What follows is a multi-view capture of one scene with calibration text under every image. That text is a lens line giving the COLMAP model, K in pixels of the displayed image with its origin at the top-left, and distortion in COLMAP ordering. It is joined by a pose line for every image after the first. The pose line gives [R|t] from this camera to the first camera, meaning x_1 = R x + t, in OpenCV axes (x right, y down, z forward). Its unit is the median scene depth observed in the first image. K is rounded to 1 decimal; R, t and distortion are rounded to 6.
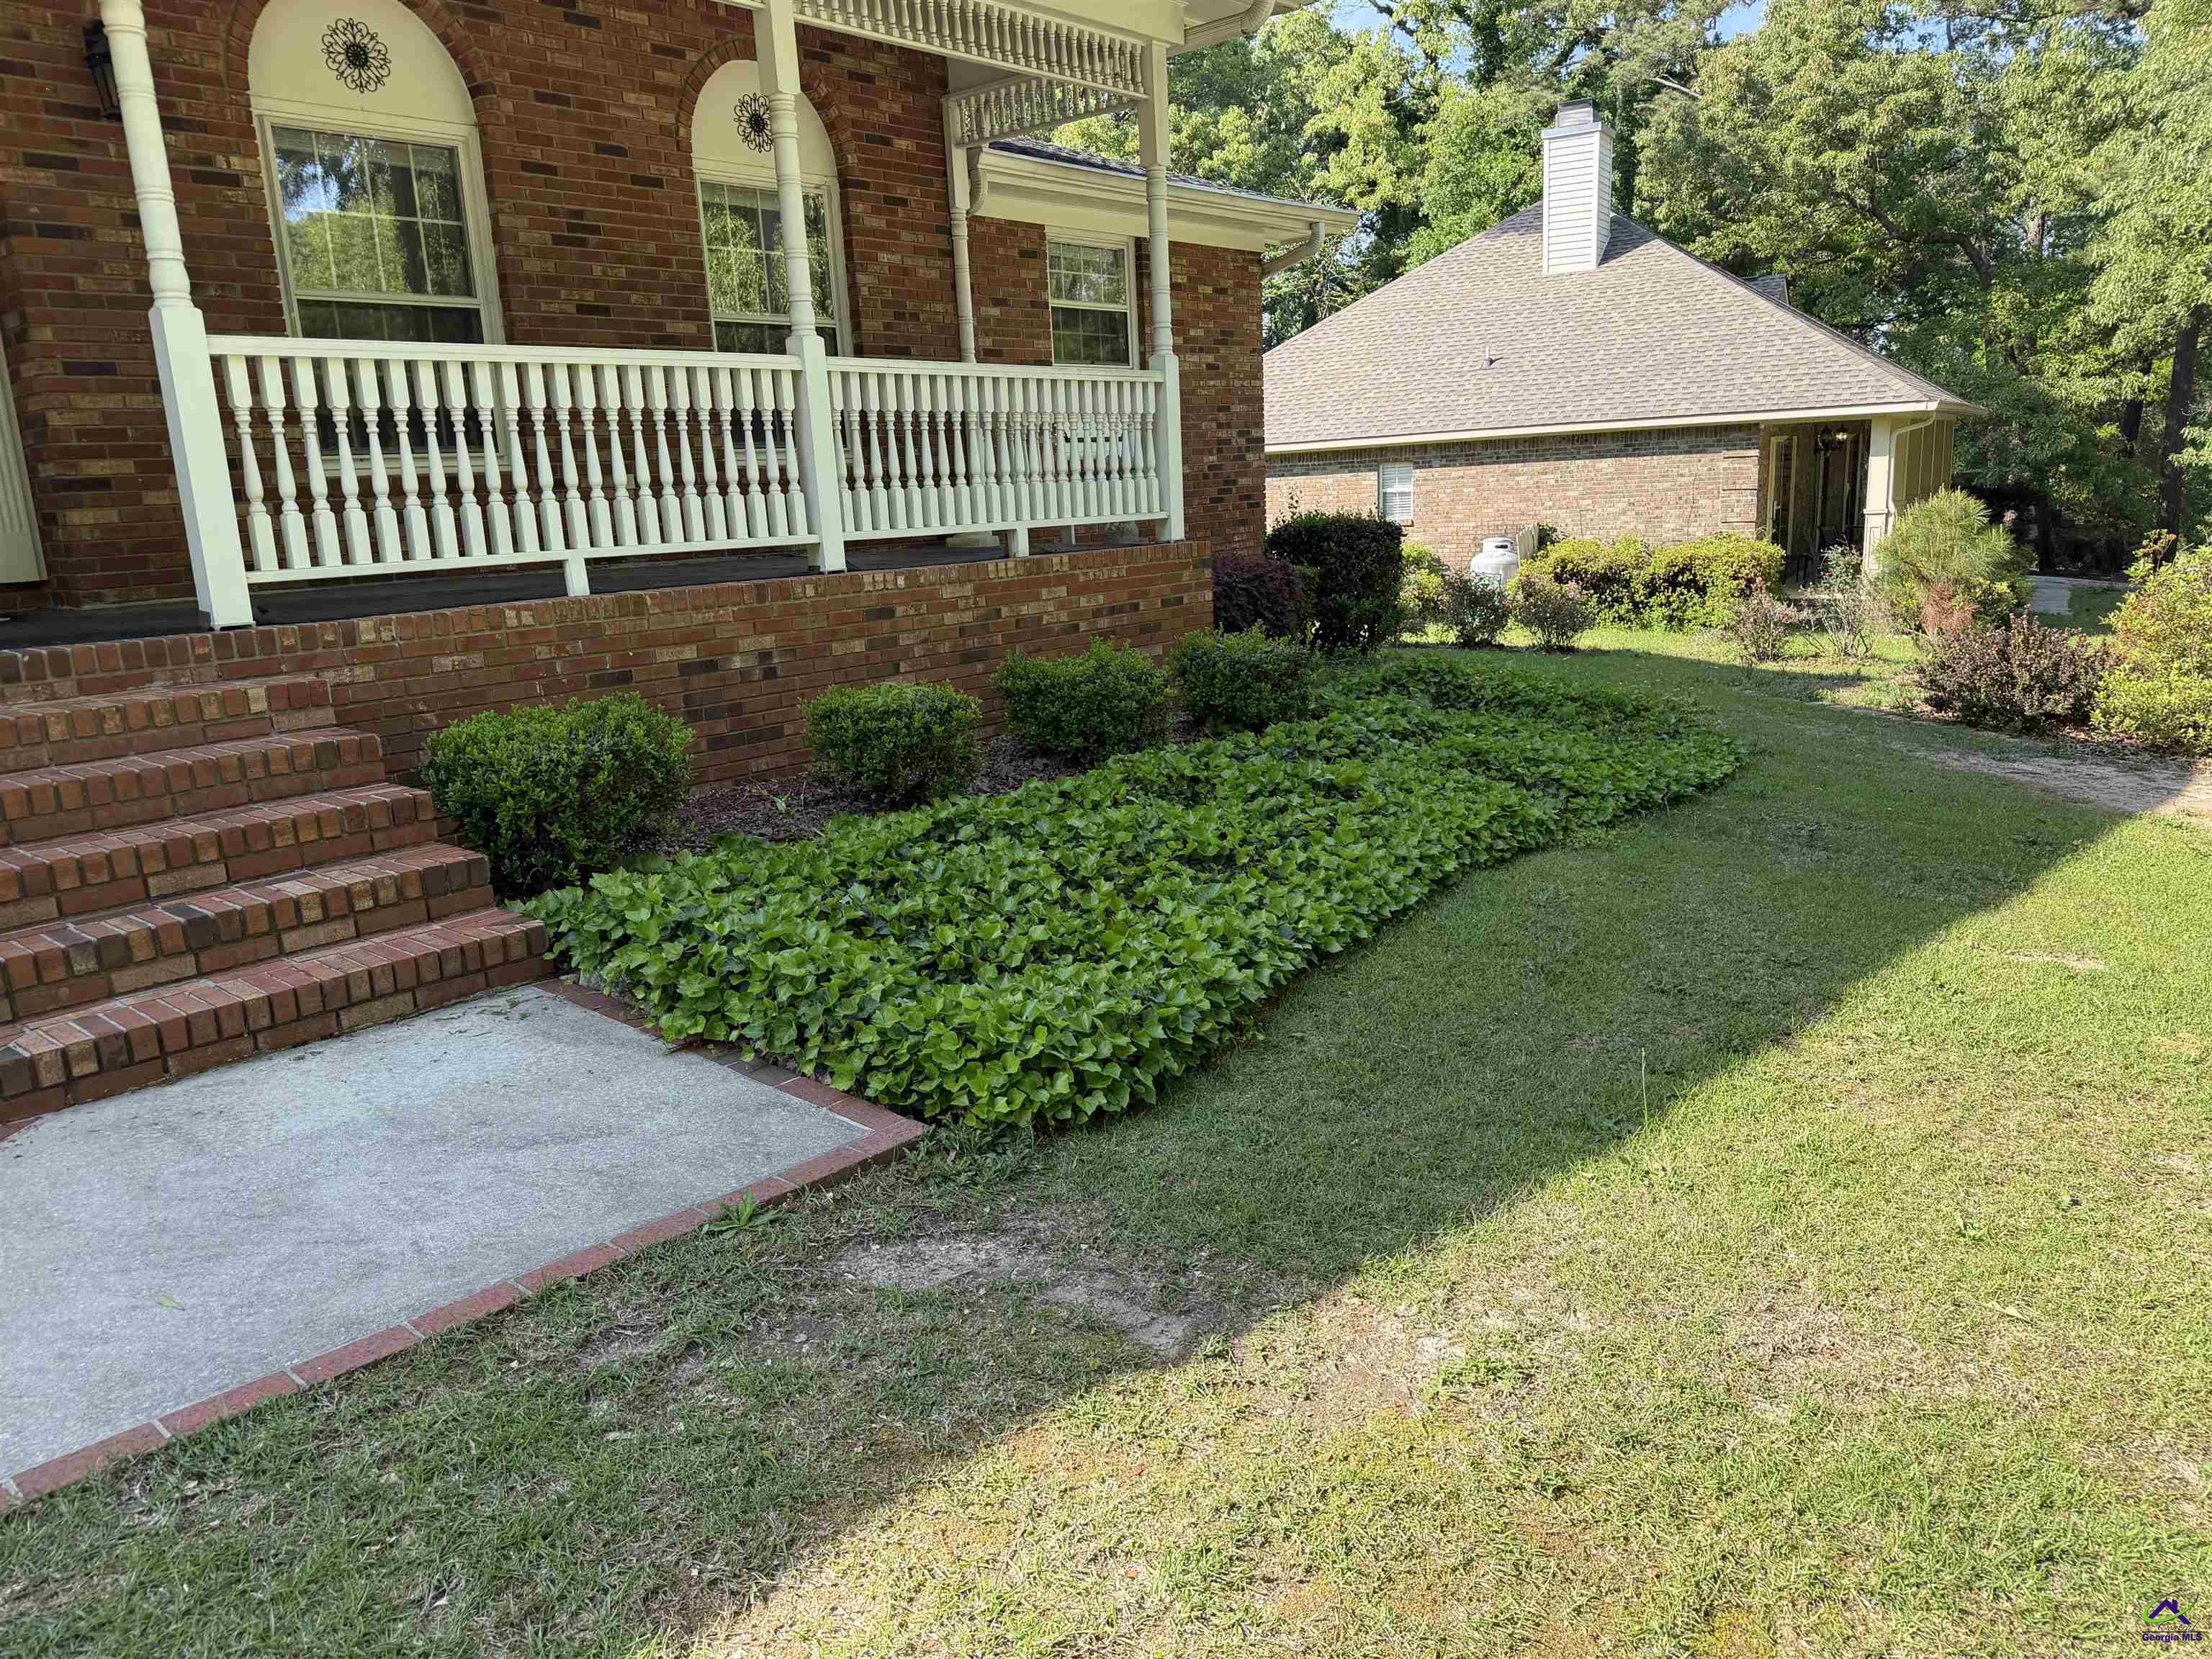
lens RADIAL K [[1555.2, 0, 1106.0], [0, 1555.2, 829.5], [0, 0, 1]] dist [0.003250, 0.000780]
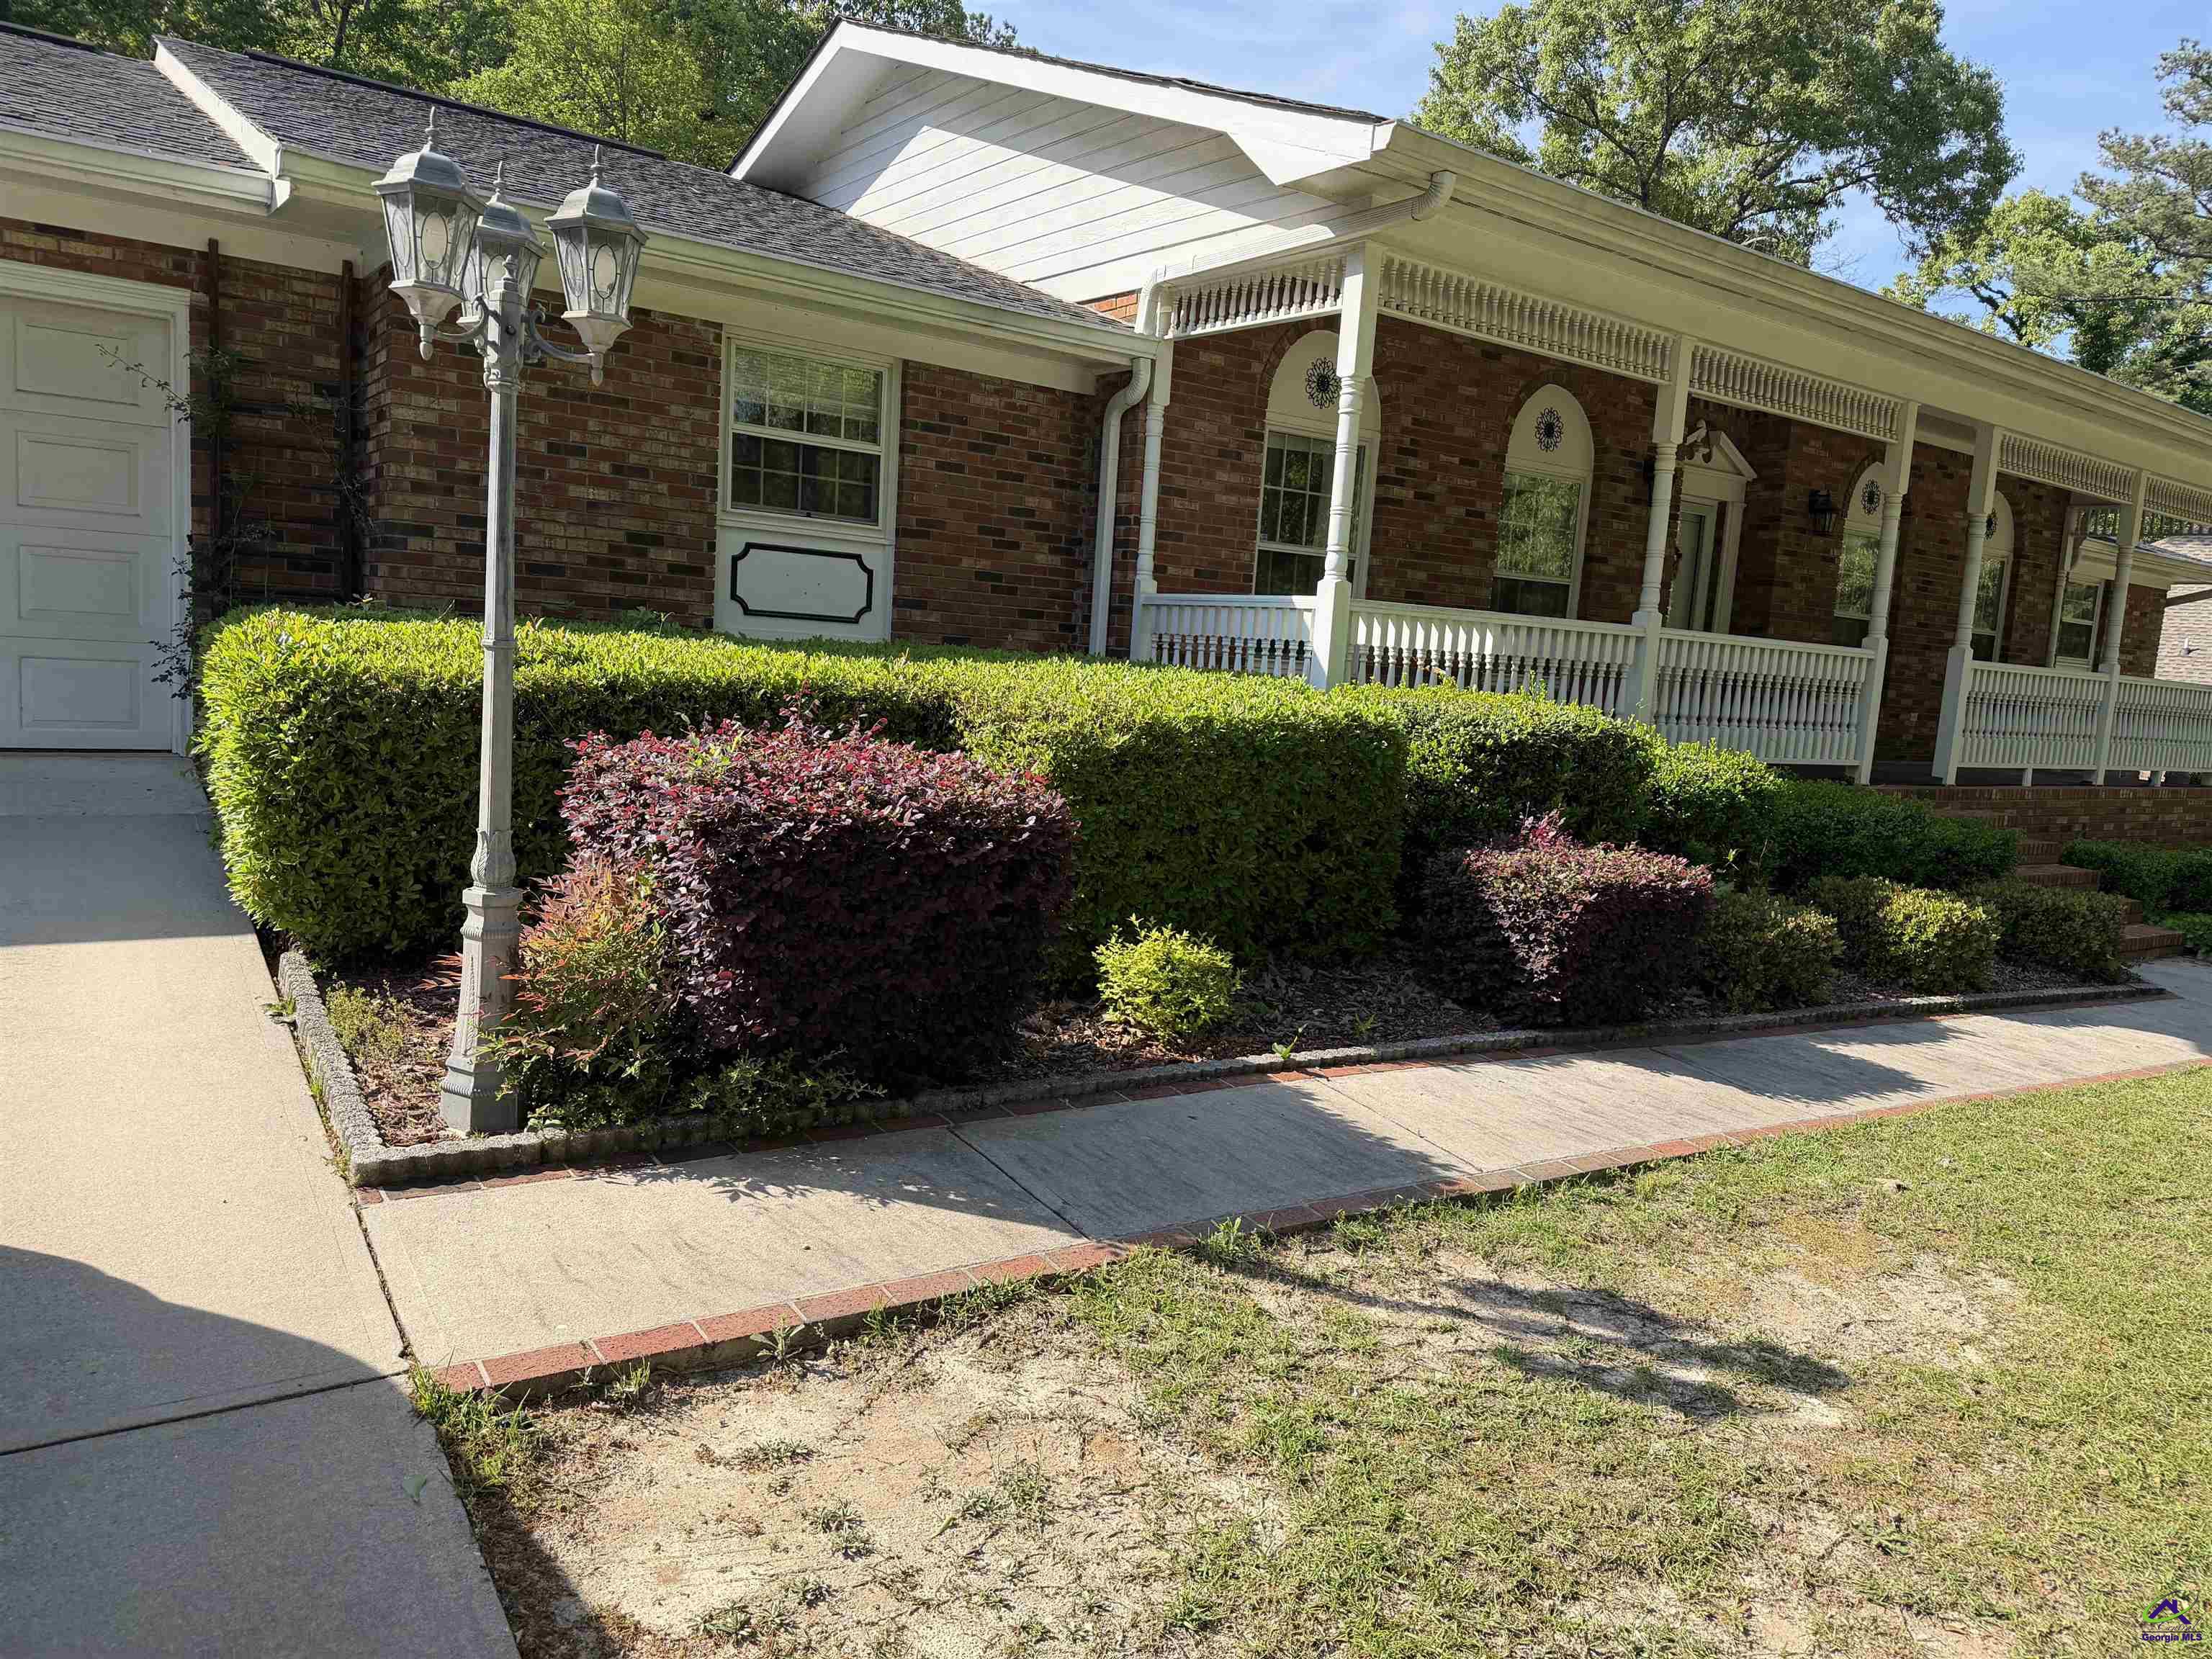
lens RADIAL K [[1555.2, 0, 1106.0], [0, 1555.2, 829.5], [0, 0, 1]] dist [0.003250, 0.000780]
pose [[0.969364, 0.086668, -0.229833, -0.317797], [-0.118488, 0.984611, -0.128460, 0.091403], [0.215163, 0.151757, 0.964715, -0.349845]]
